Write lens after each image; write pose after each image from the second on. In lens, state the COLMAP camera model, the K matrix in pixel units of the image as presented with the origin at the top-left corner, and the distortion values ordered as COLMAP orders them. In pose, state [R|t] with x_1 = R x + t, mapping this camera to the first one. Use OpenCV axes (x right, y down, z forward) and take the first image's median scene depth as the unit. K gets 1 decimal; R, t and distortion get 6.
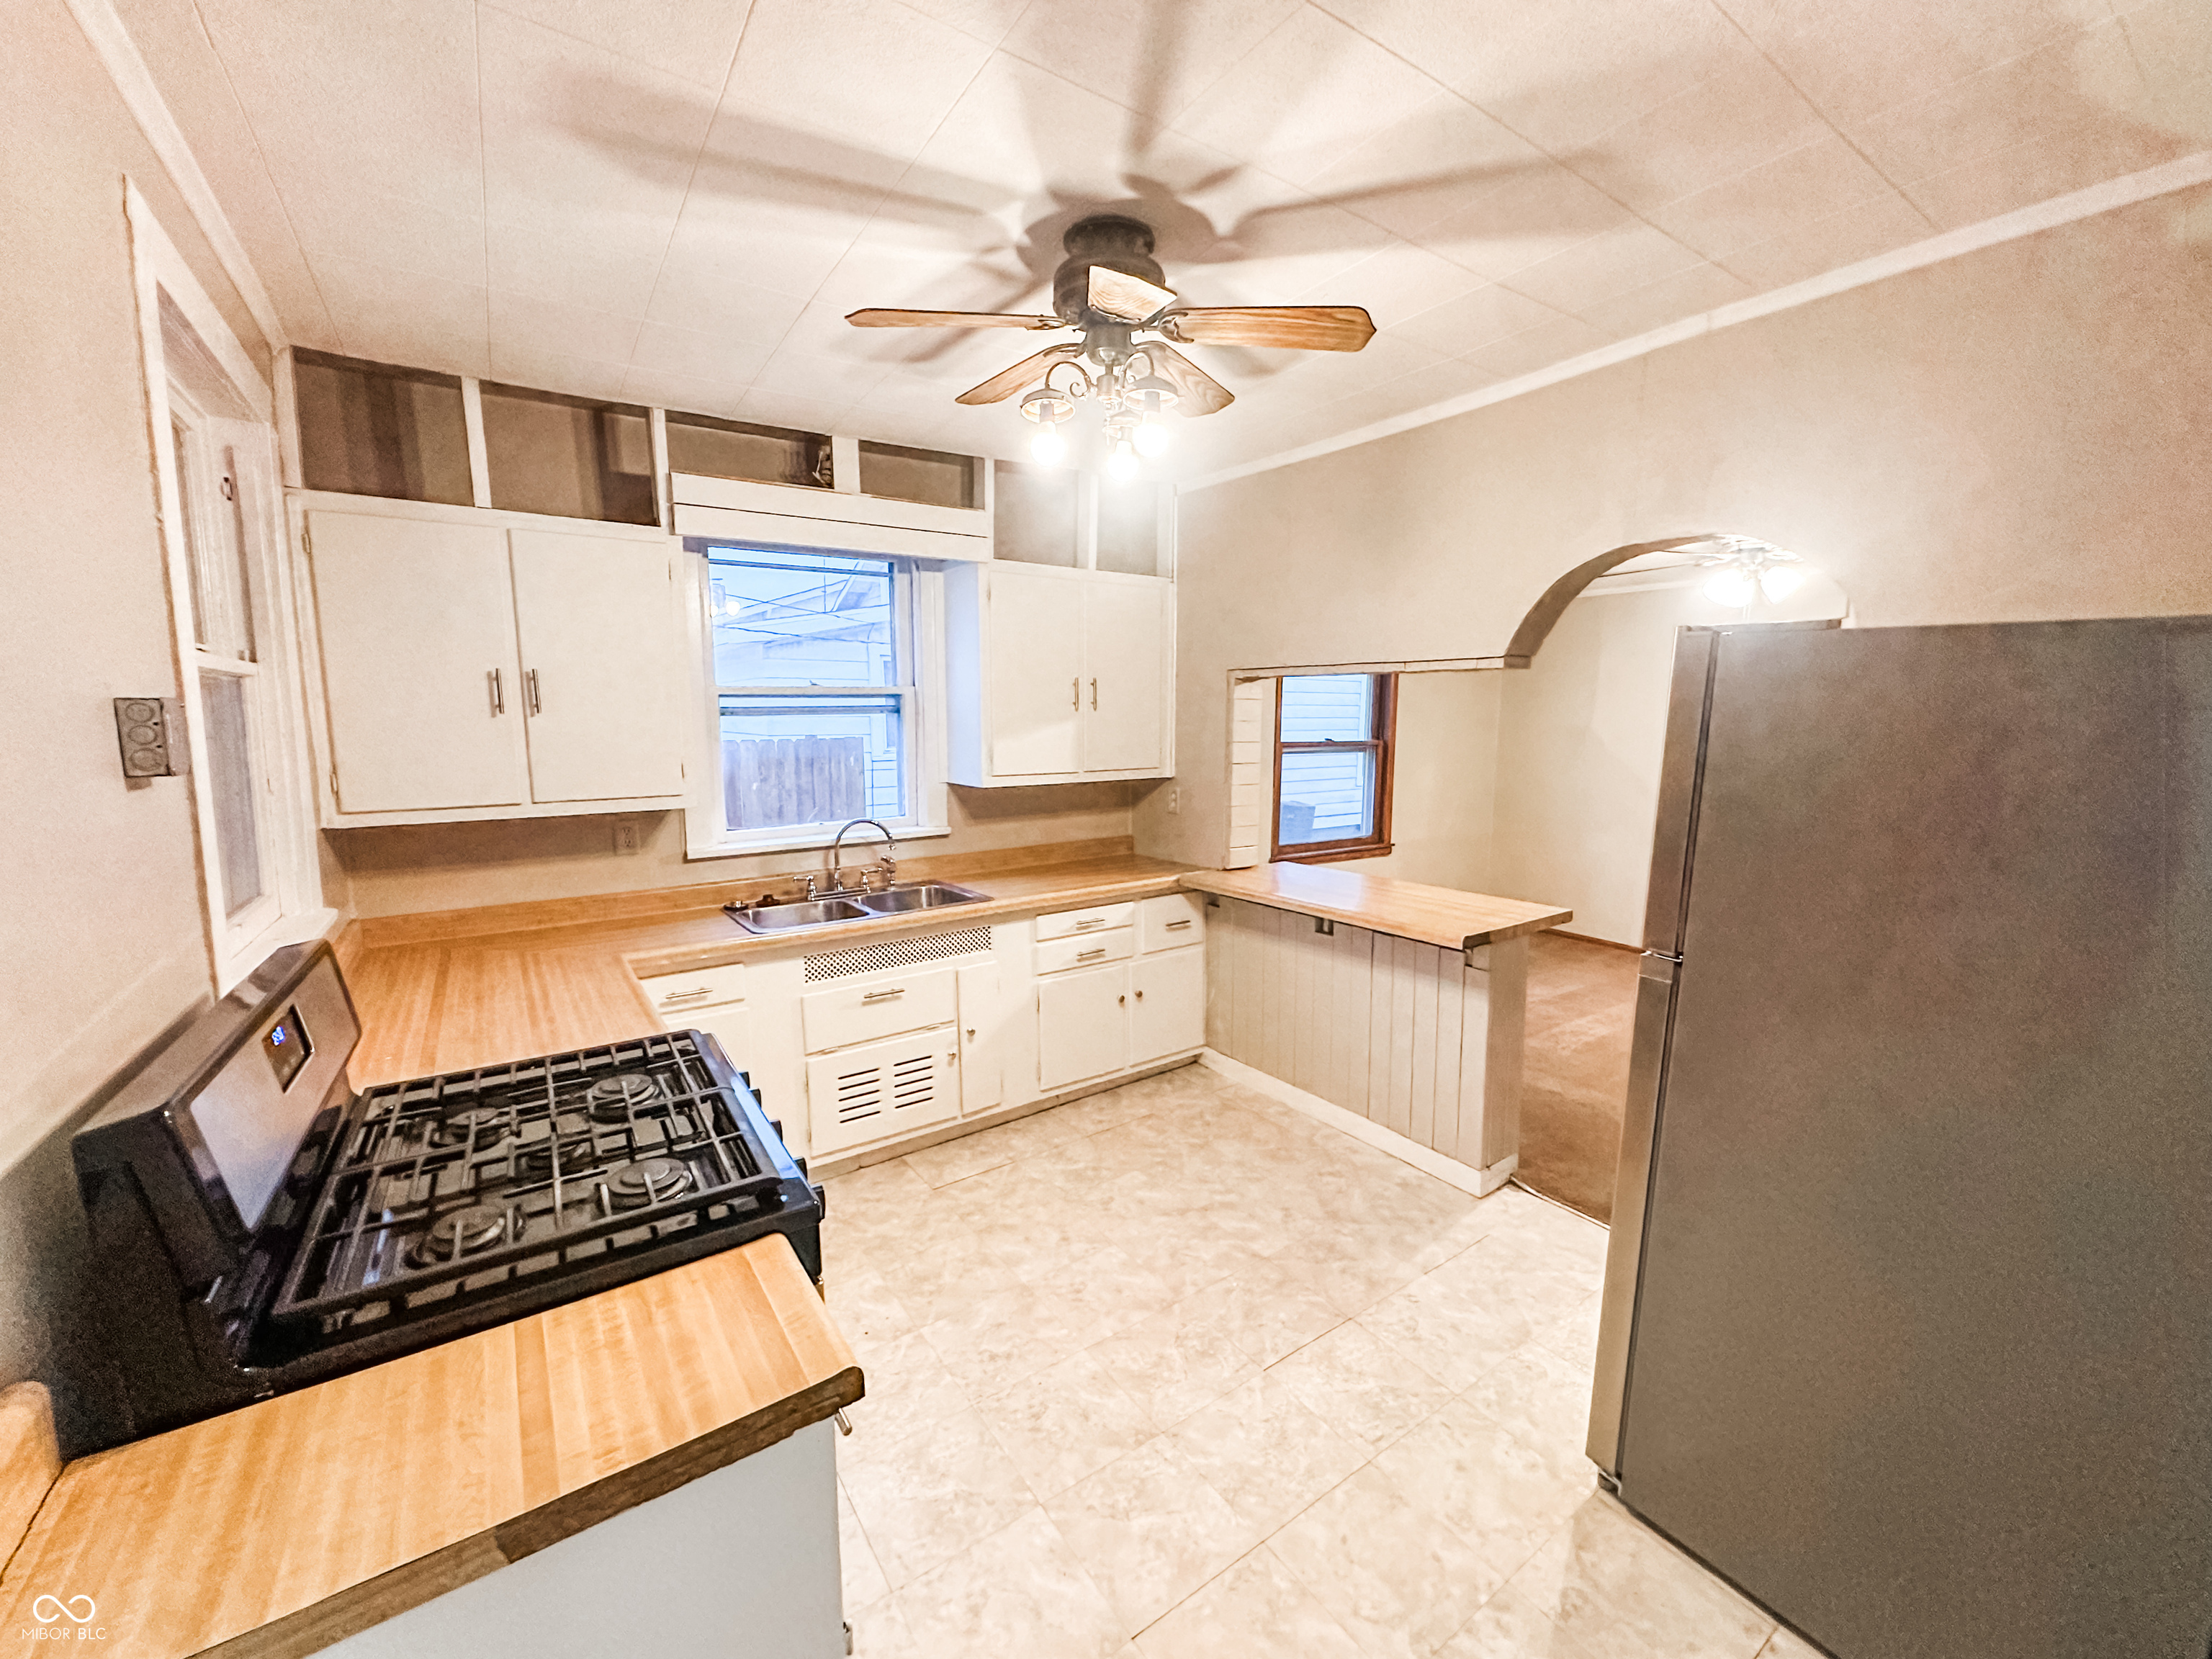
lens RADIAL K [[884.0, 0, 1106.0], [0, 884.0, 829.5], [0, 0, 1]] dist [0.000453, -0.000125]
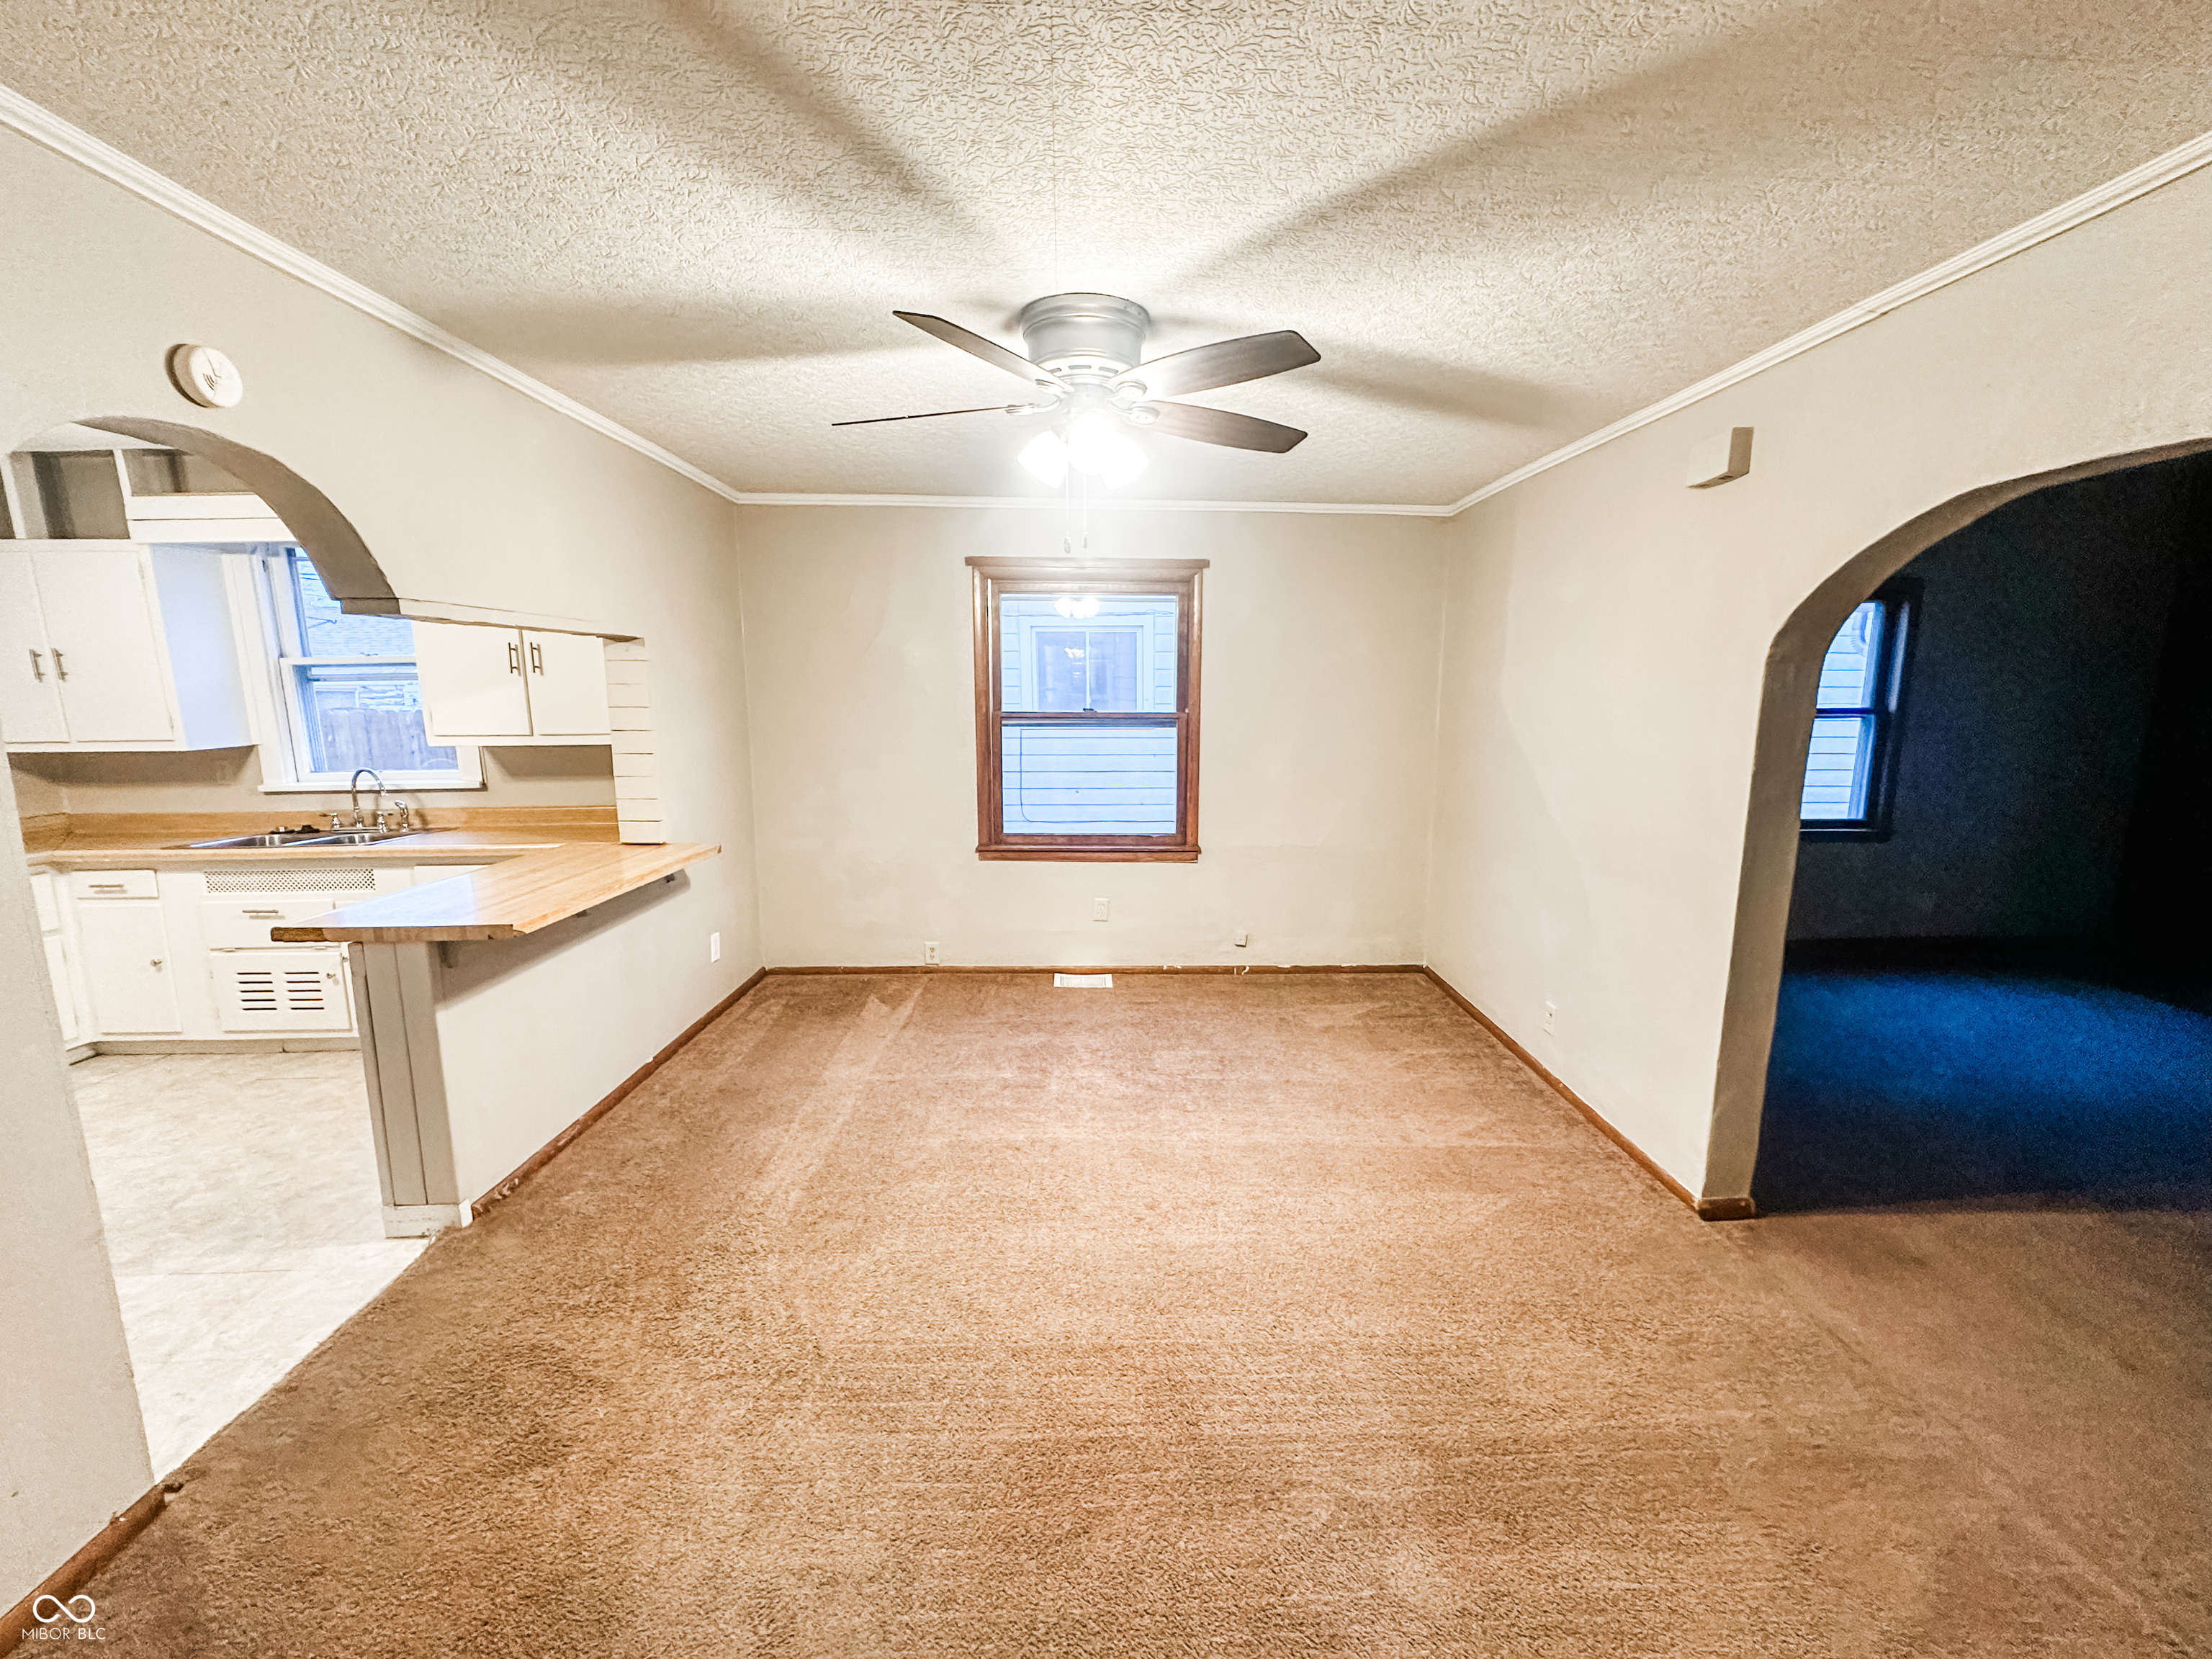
lens RADIAL K [[884.0, 0, 1106.0], [0, 884.0, 829.5], [0, 0, 1]] dist [0.000453, -0.000125]
pose [[0.828956, 0.084242, -0.552933, 1.110266], [-0.068570, 0.996442, 0.049013, -0.052011], [0.555095, -0.002714, 0.831783, 0.520405]]
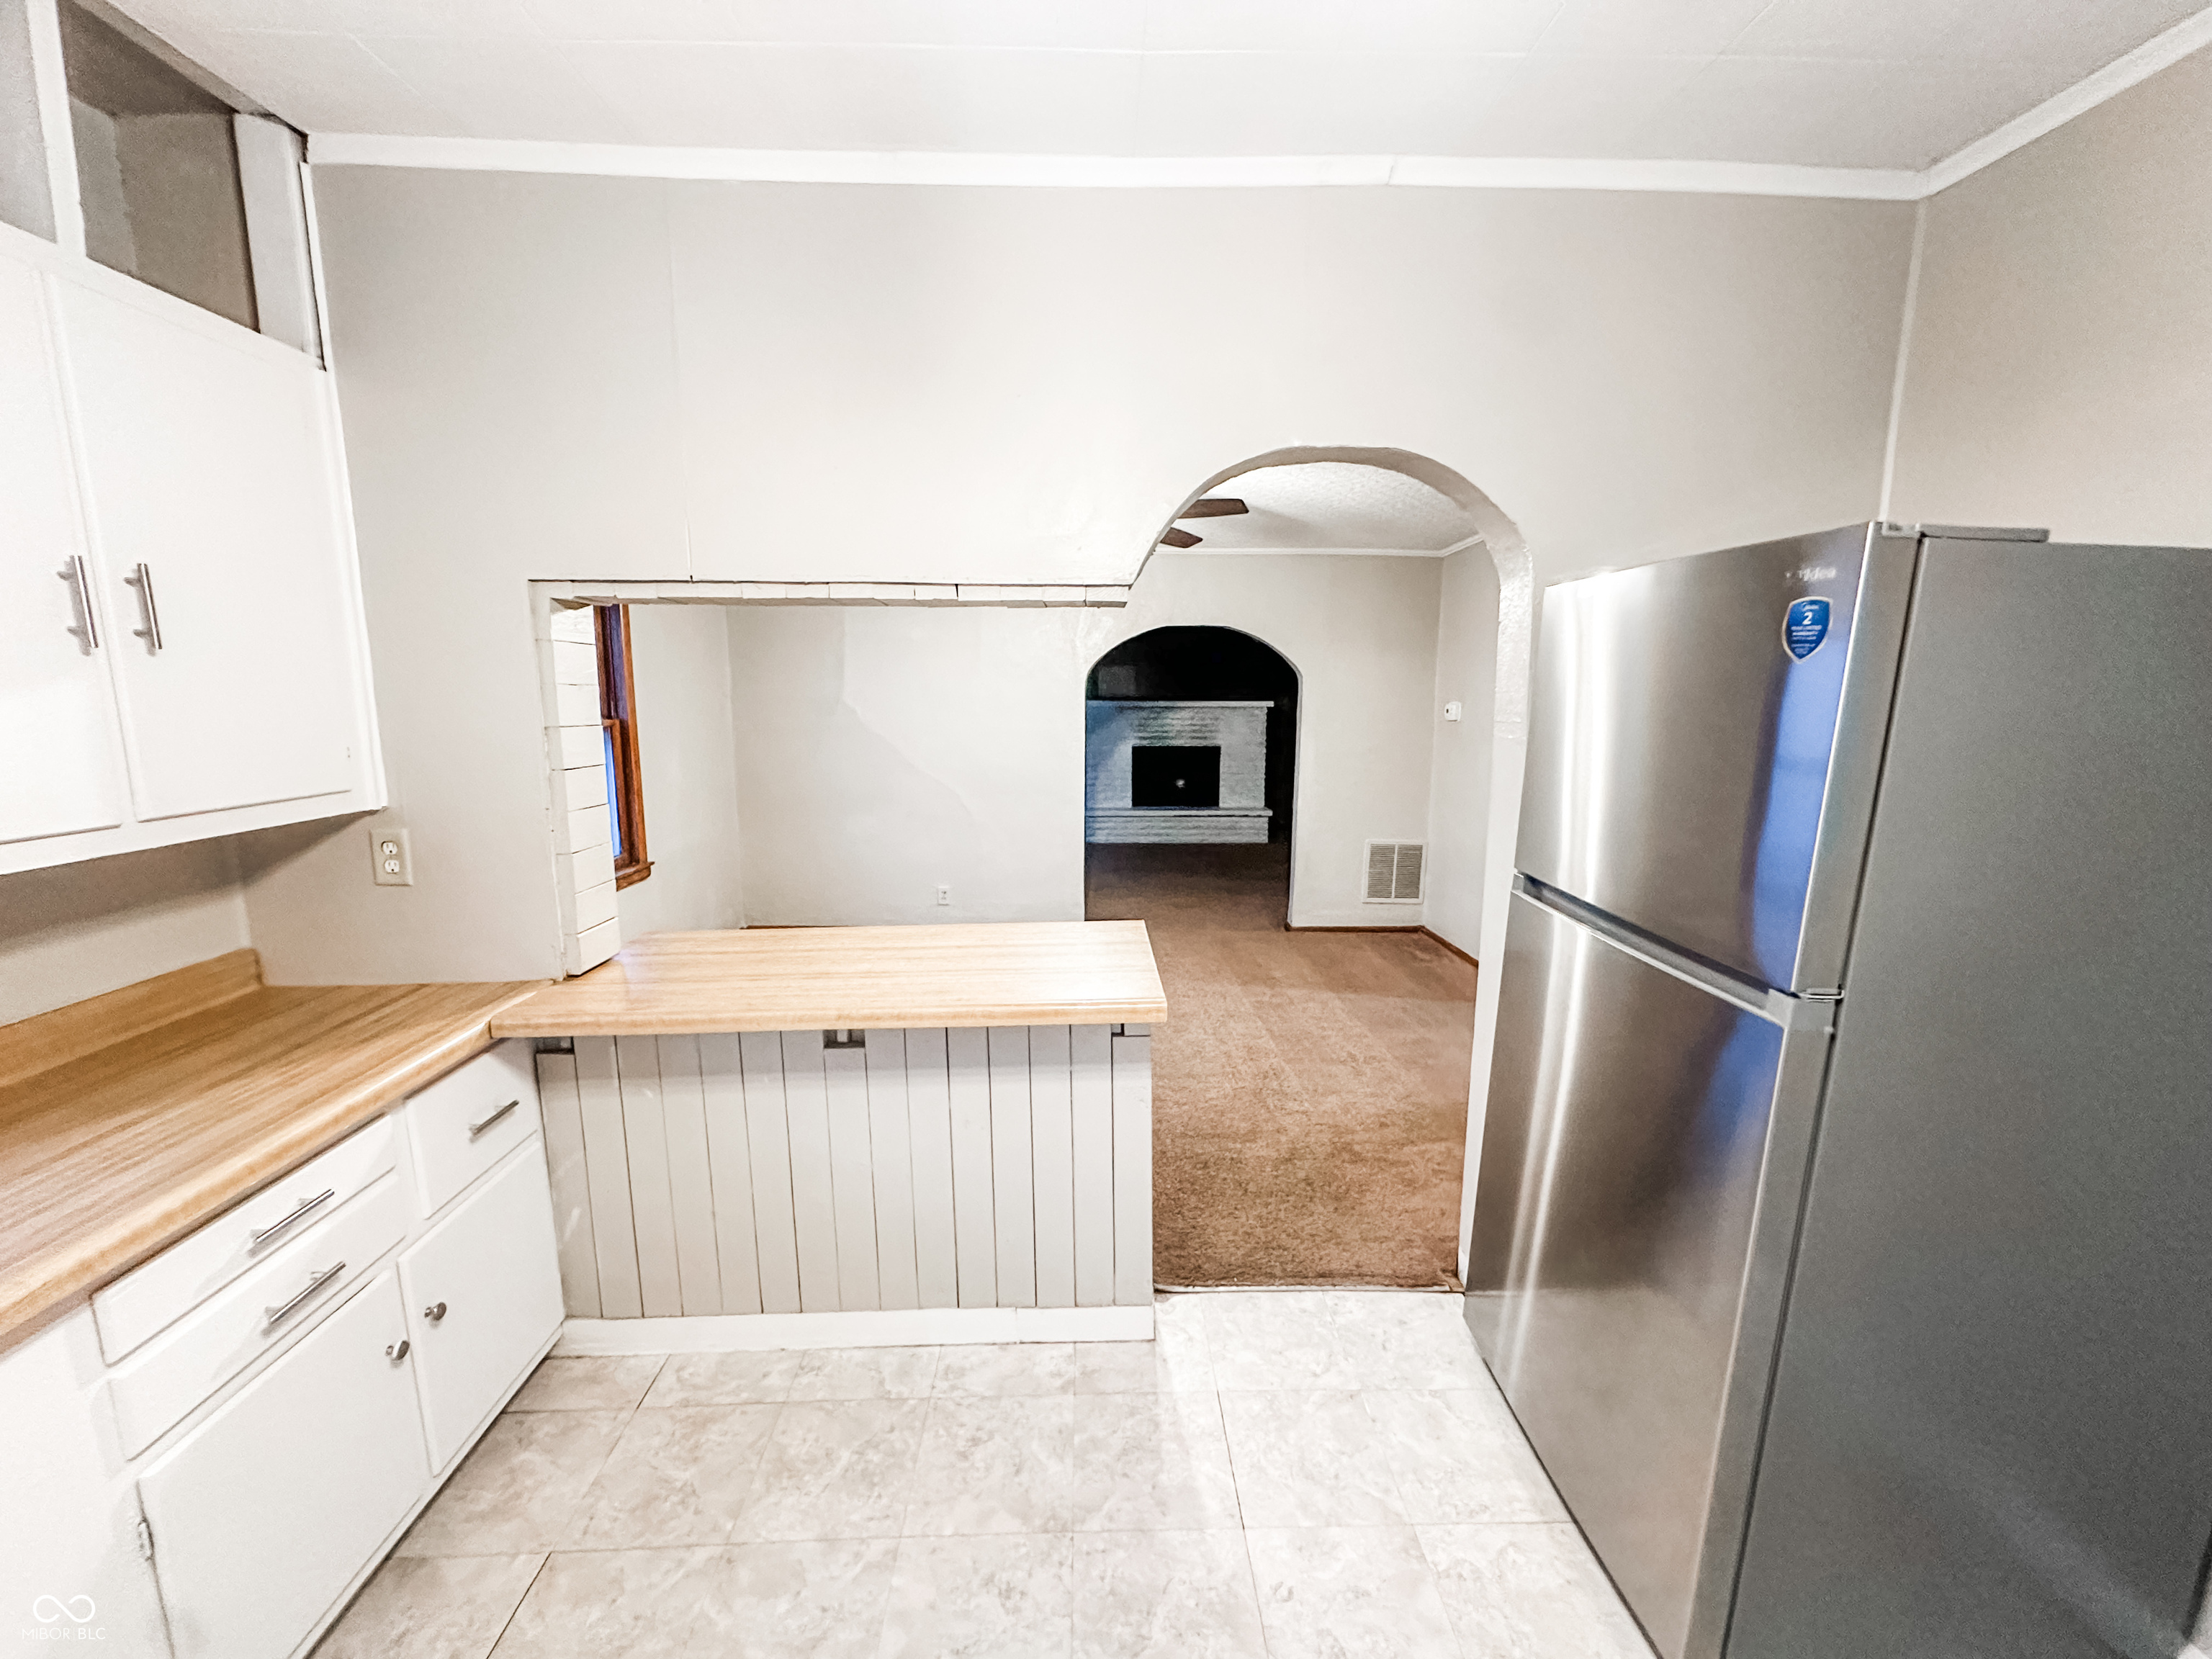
lens RADIAL K [[884.0, 0, 1106.0], [0, 884.0, 829.5], [0, 0, 1]] dist [0.000453, -0.000125]
pose [[0.545846, -0.130819, 0.827610, -0.111948], [0.110880, 0.990328, 0.083409, -0.049226], [-0.830517, 0.046237, 0.555071, 0.468823]]
